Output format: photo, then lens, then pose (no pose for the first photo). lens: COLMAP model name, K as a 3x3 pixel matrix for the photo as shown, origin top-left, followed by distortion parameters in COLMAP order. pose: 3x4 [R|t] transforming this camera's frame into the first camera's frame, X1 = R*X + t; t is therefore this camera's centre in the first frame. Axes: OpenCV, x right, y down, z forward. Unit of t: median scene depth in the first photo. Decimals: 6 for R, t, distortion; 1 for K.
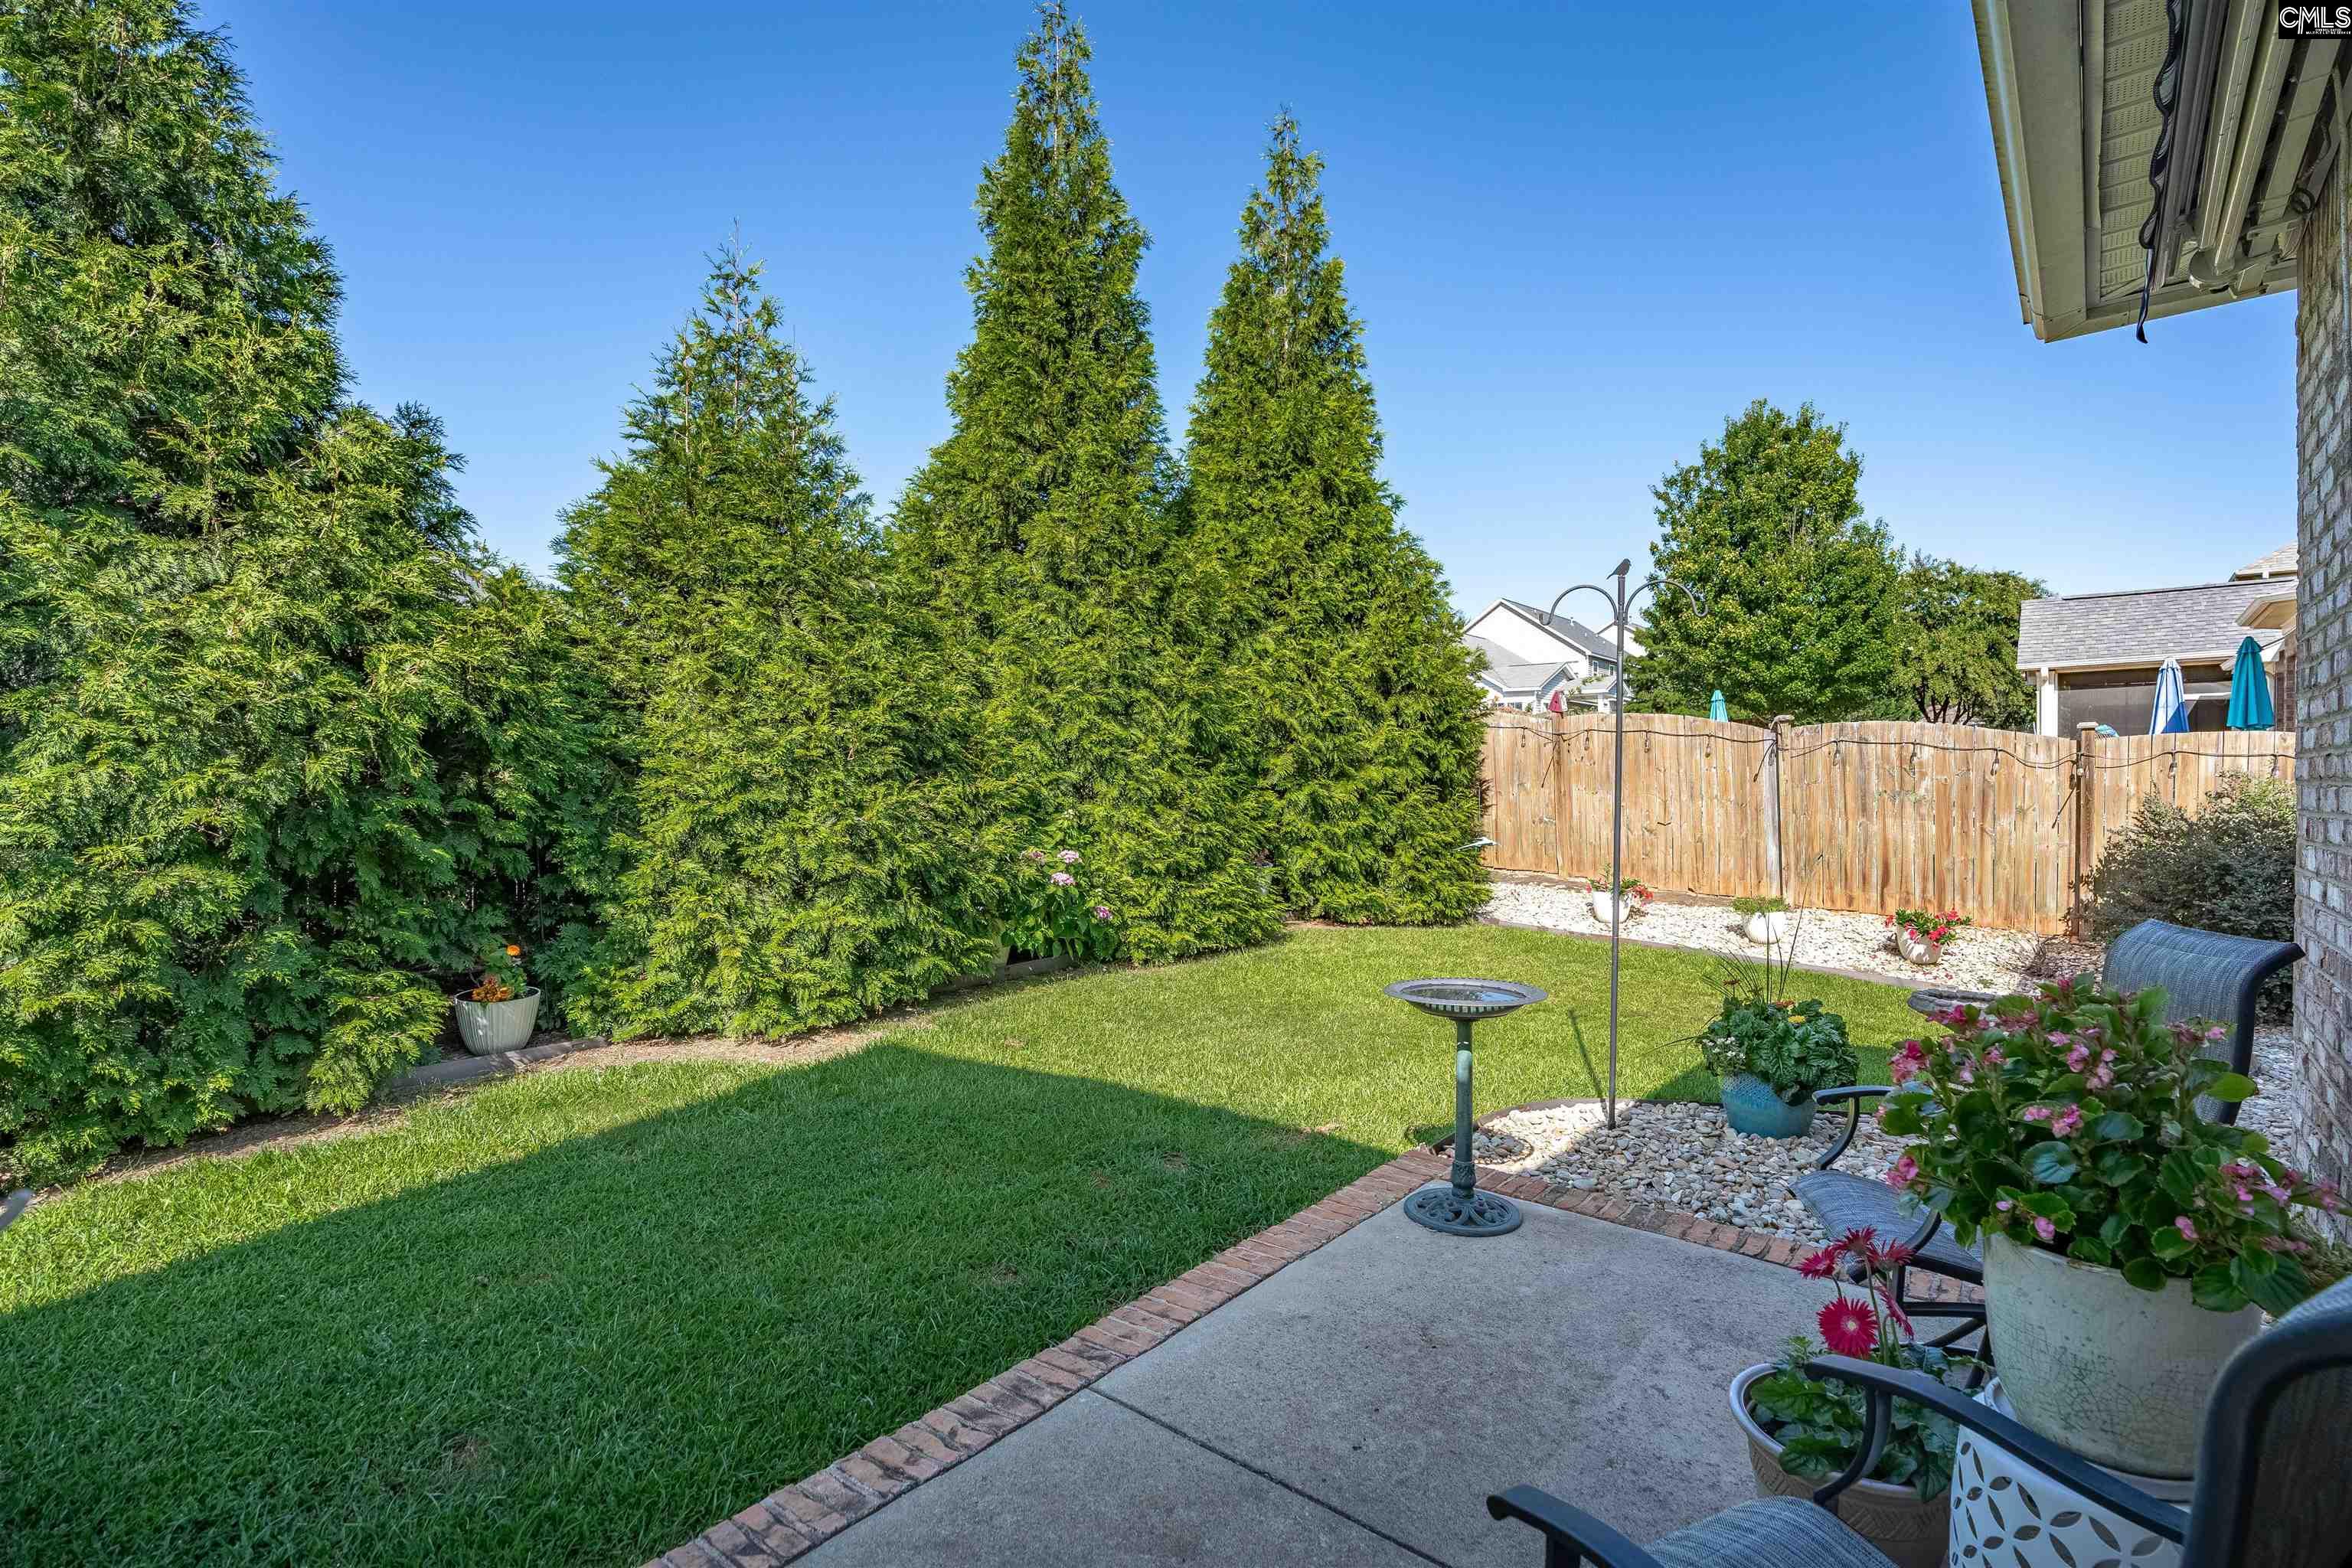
lens RADIAL K [[1094.7, 0, 1172.2], [0, 1094.7, 828.7], [0, 0, 1]] dist [-0.021785, -0.000260]
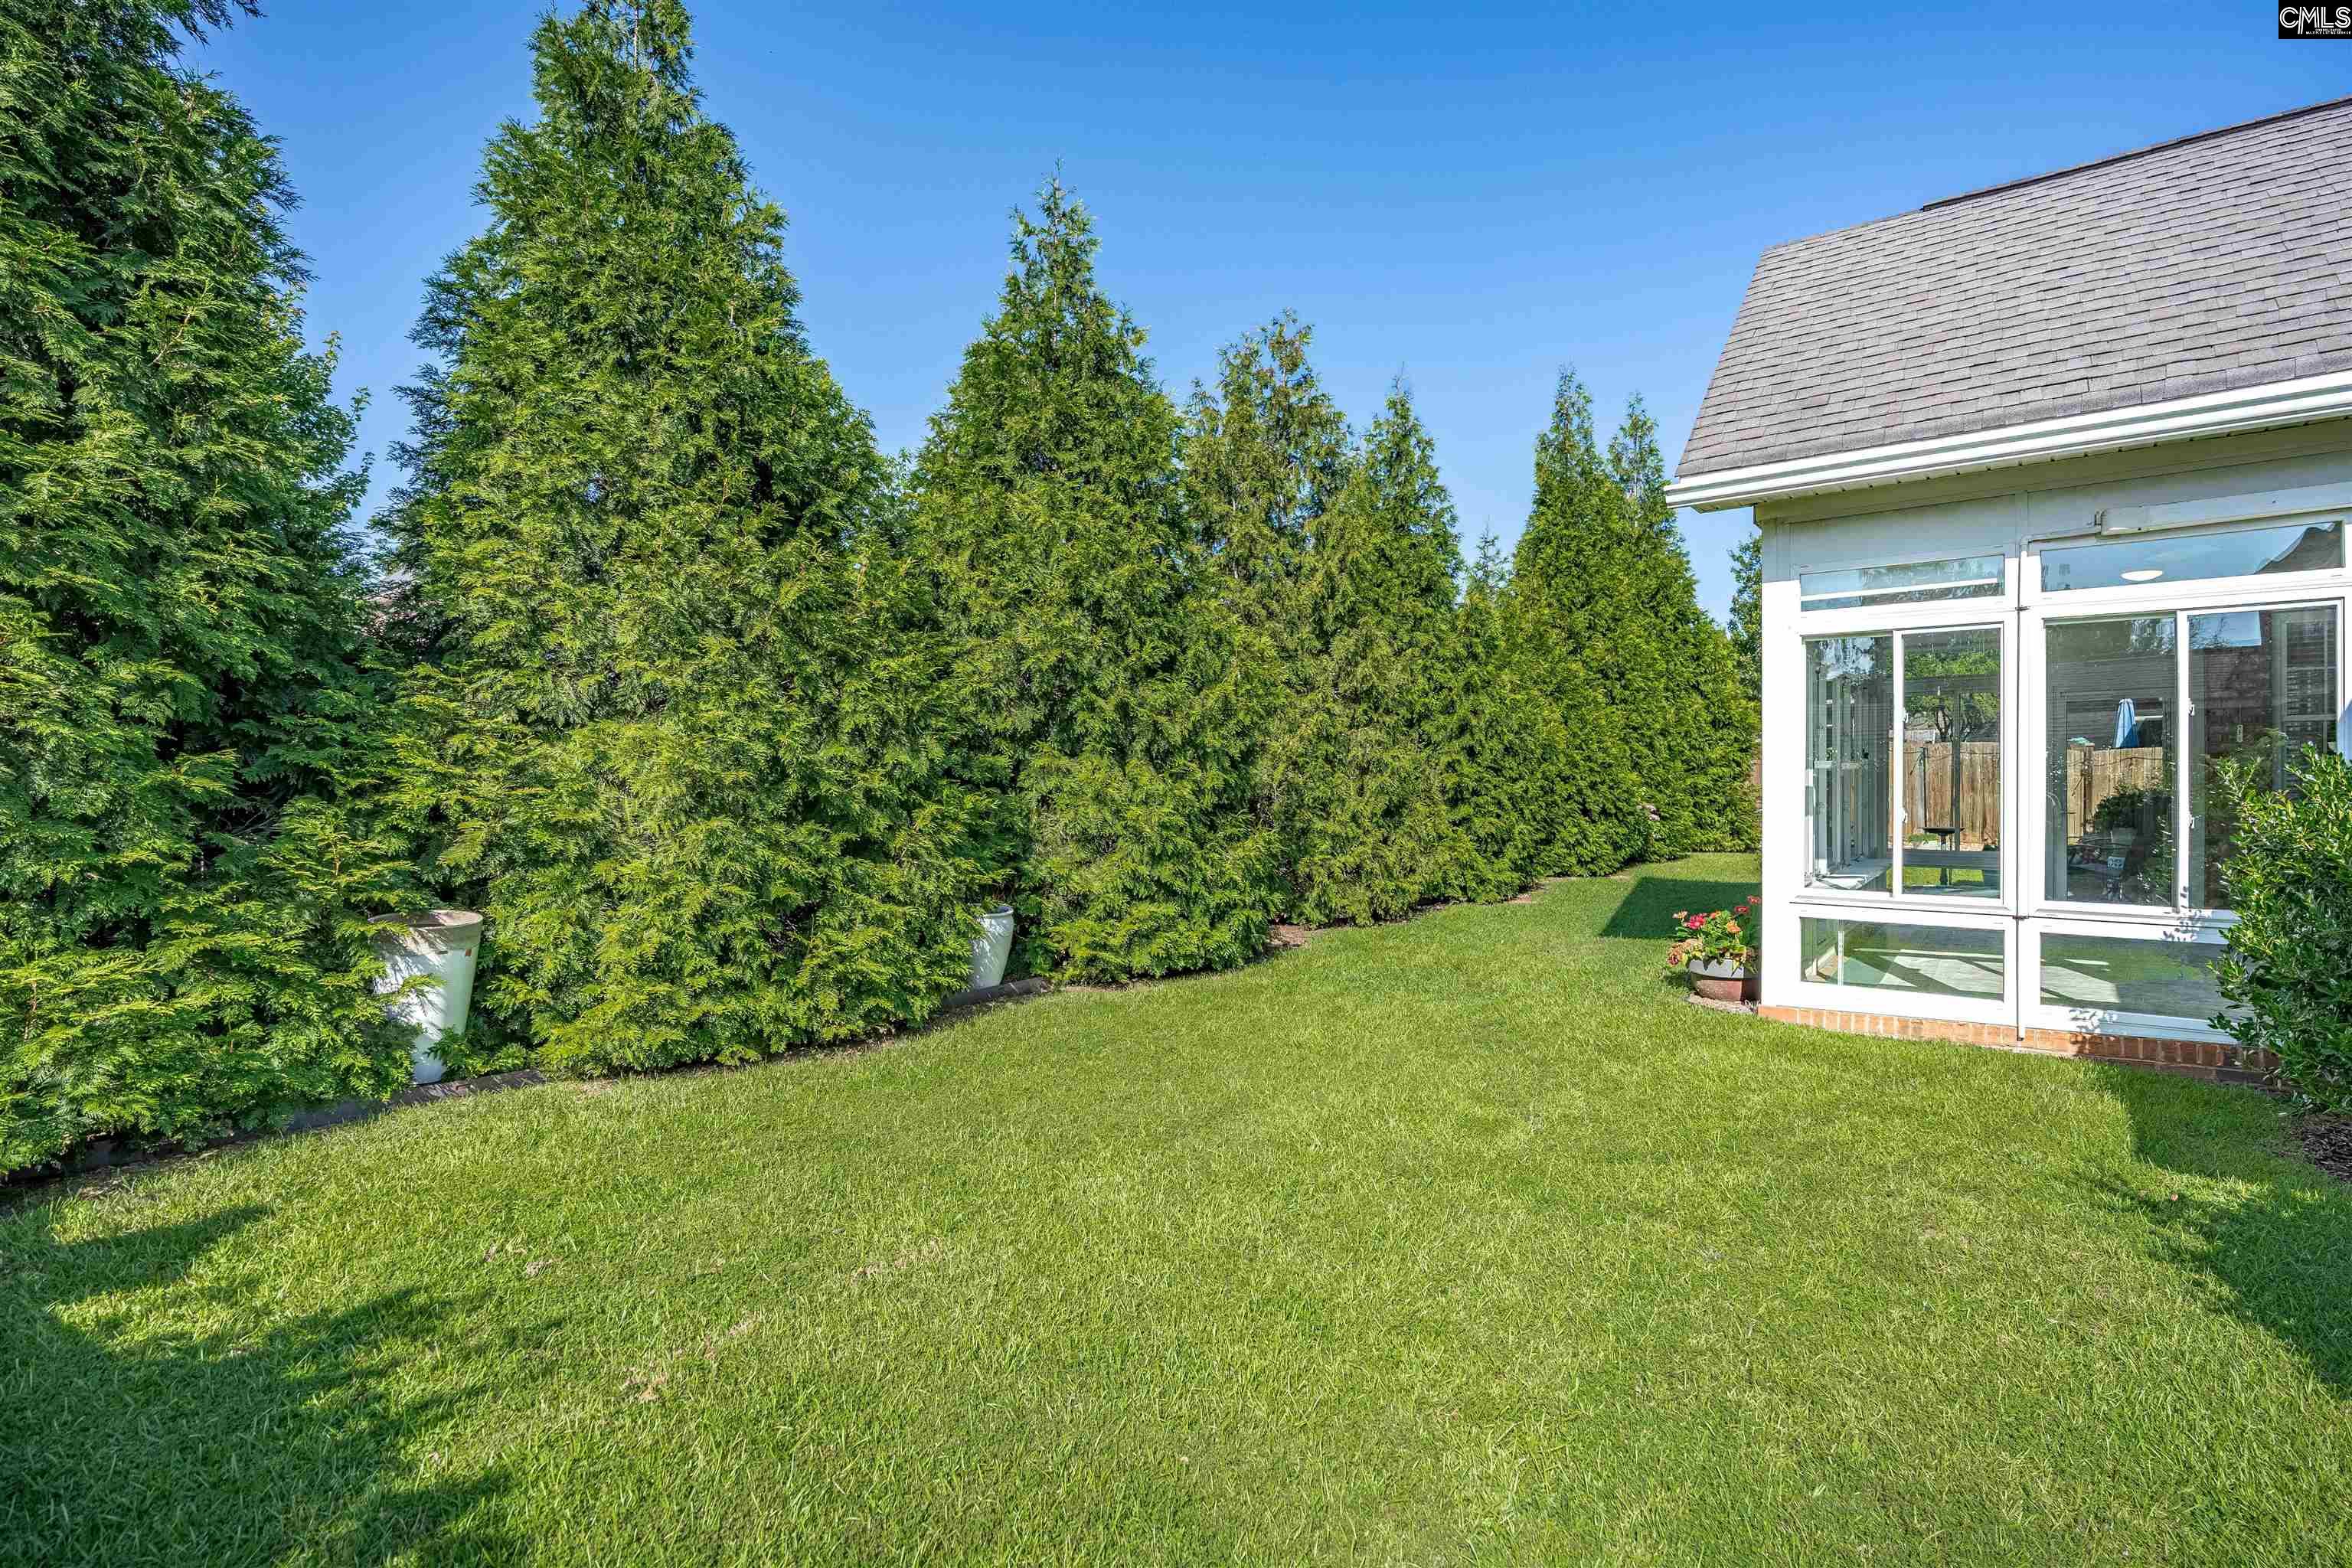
lens RADIAL K [[1094.7, 0, 1172.2], [0, 1094.7, 828.7], [0, 0, 1]] dist [-0.021785, -0.000260]
pose [[0.999553, -0.004773, 0.029497, -0.810270], [0.004843, 0.999986, -0.002290, 0.049252], [-0.029486, 0.002432, 0.999562, -0.844314]]
